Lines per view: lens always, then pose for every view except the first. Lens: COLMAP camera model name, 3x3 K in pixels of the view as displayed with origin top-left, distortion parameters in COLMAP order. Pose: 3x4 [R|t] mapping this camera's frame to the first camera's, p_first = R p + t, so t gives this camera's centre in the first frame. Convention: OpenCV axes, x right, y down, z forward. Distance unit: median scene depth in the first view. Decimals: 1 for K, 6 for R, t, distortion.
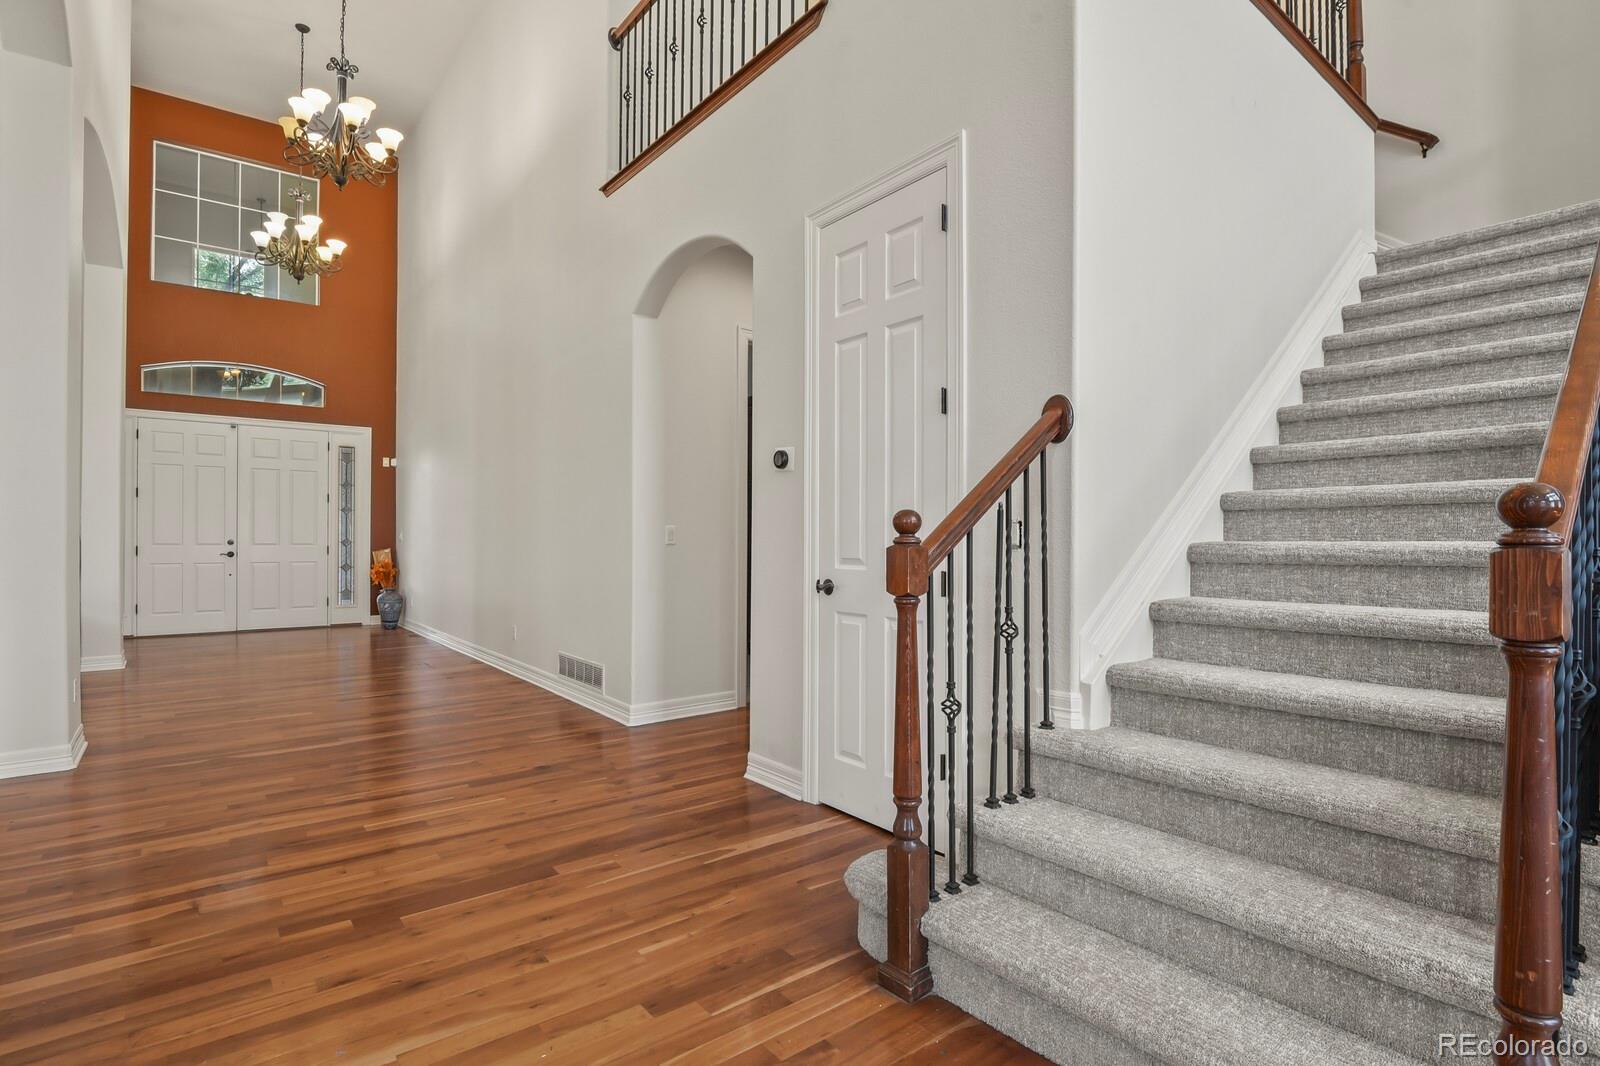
lens RADIAL K [[774.6, 0, 803.3], [0, 774.6, 540.3], [0, 0, 1]] dist [-0.009184, -0.004195]
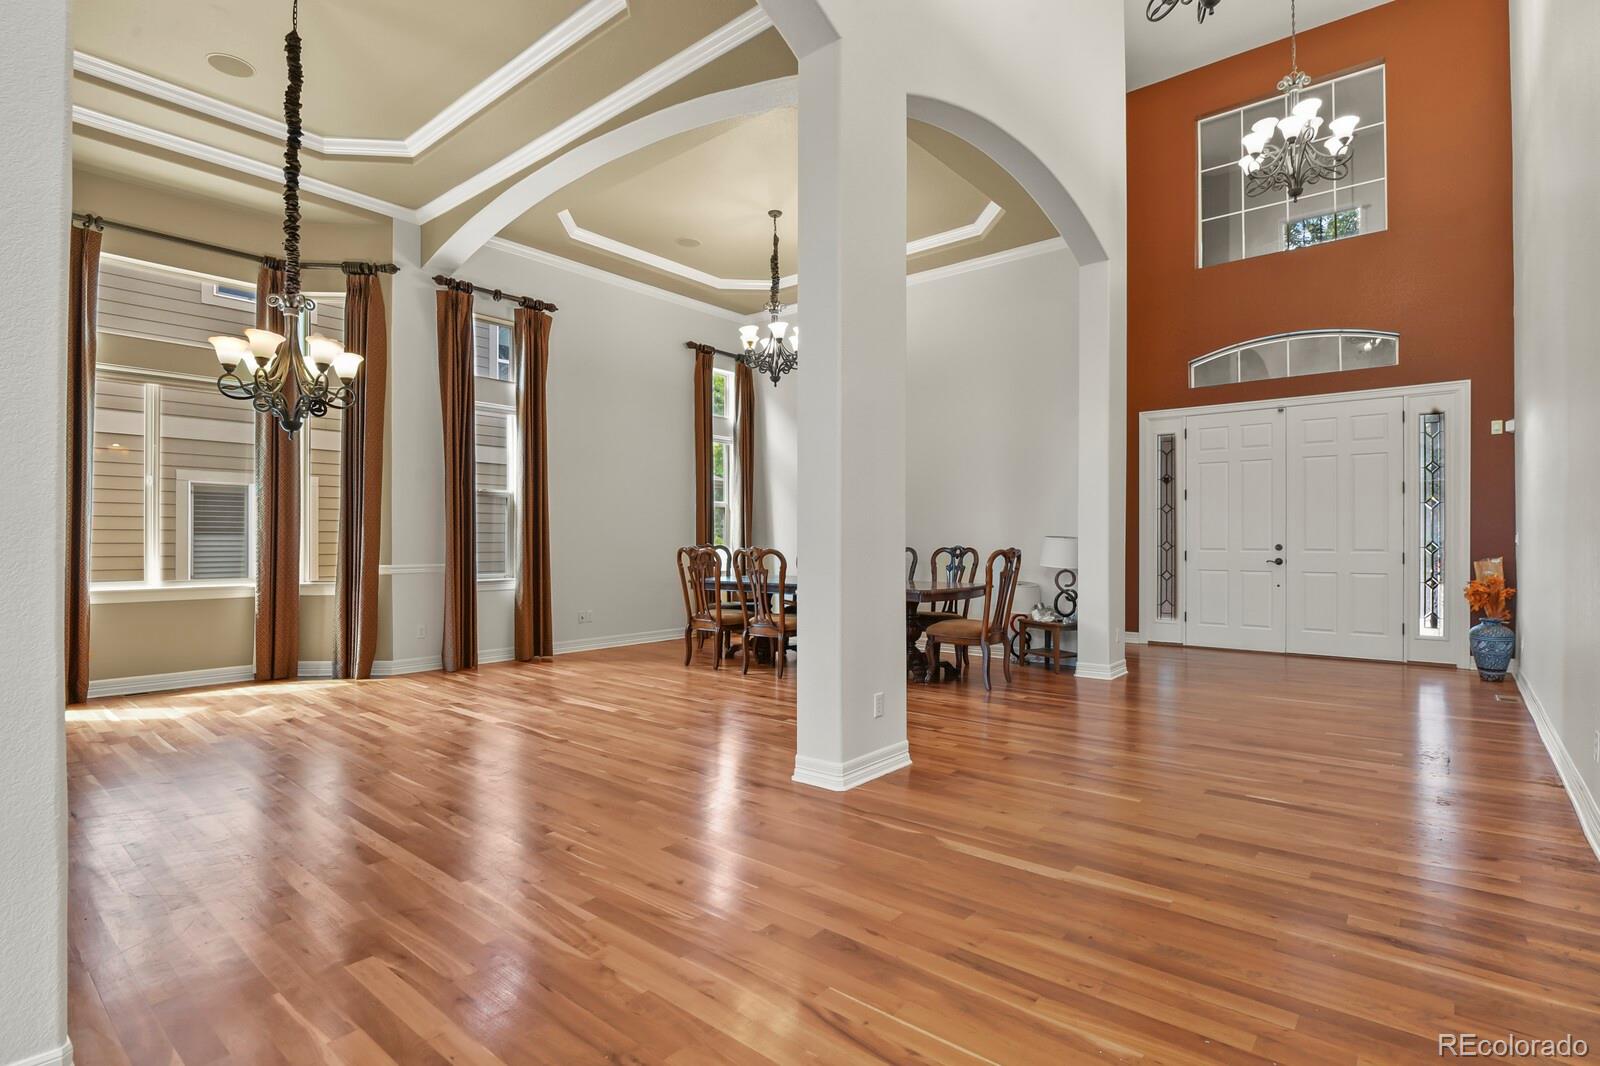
lens RADIAL K [[774.6, 0, 803.3], [0, 774.6, 540.3], [0, 0, 1]] dist [-0.009184, -0.004195]
pose [[0.201961, -0.004147, -0.979385, -0.017770], [-0.001260, 0.999989, -0.004494, -0.000475], [0.979393, 0.002141, 0.201953, 0.293794]]
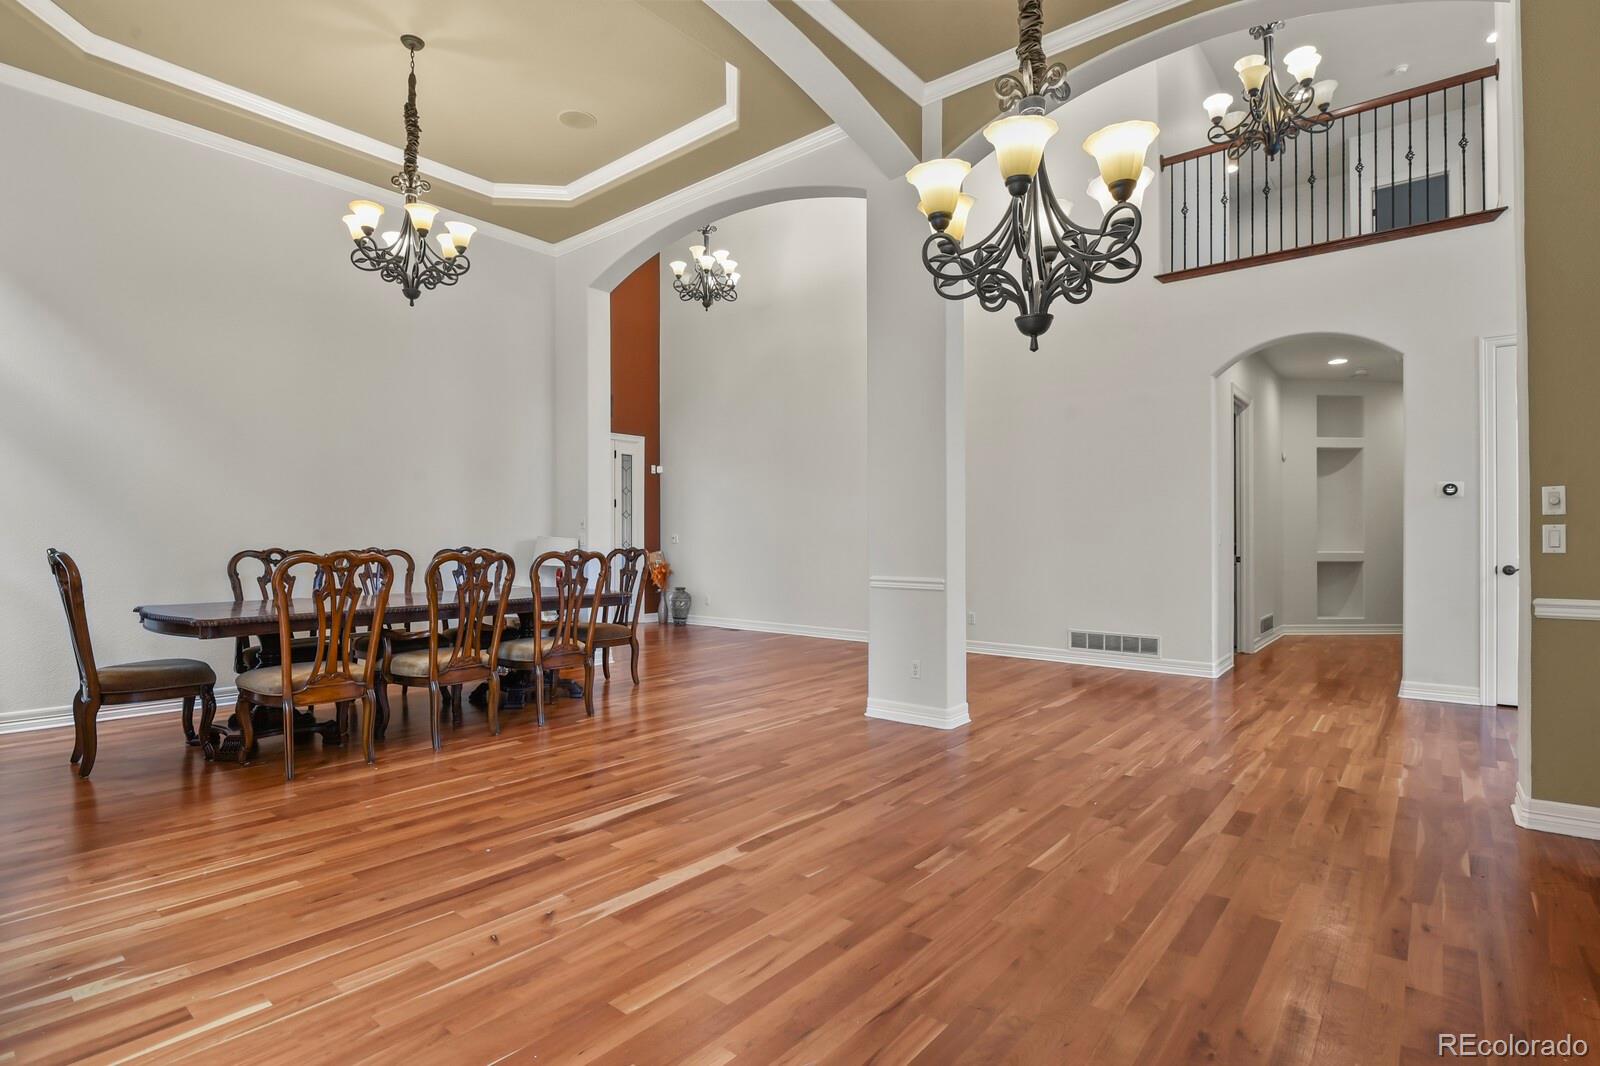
lens RADIAL K [[774.6, 0, 803.3], [0, 774.6, 540.3], [0, 0, 1]] dist [-0.009184, -0.004195]
pose [[0.978749, -0.004889, 0.205005, -0.574753], [0.005222, 0.999986, -0.001081, -0.001837], [-0.204997, 0.002129, 0.978760, -0.083734]]
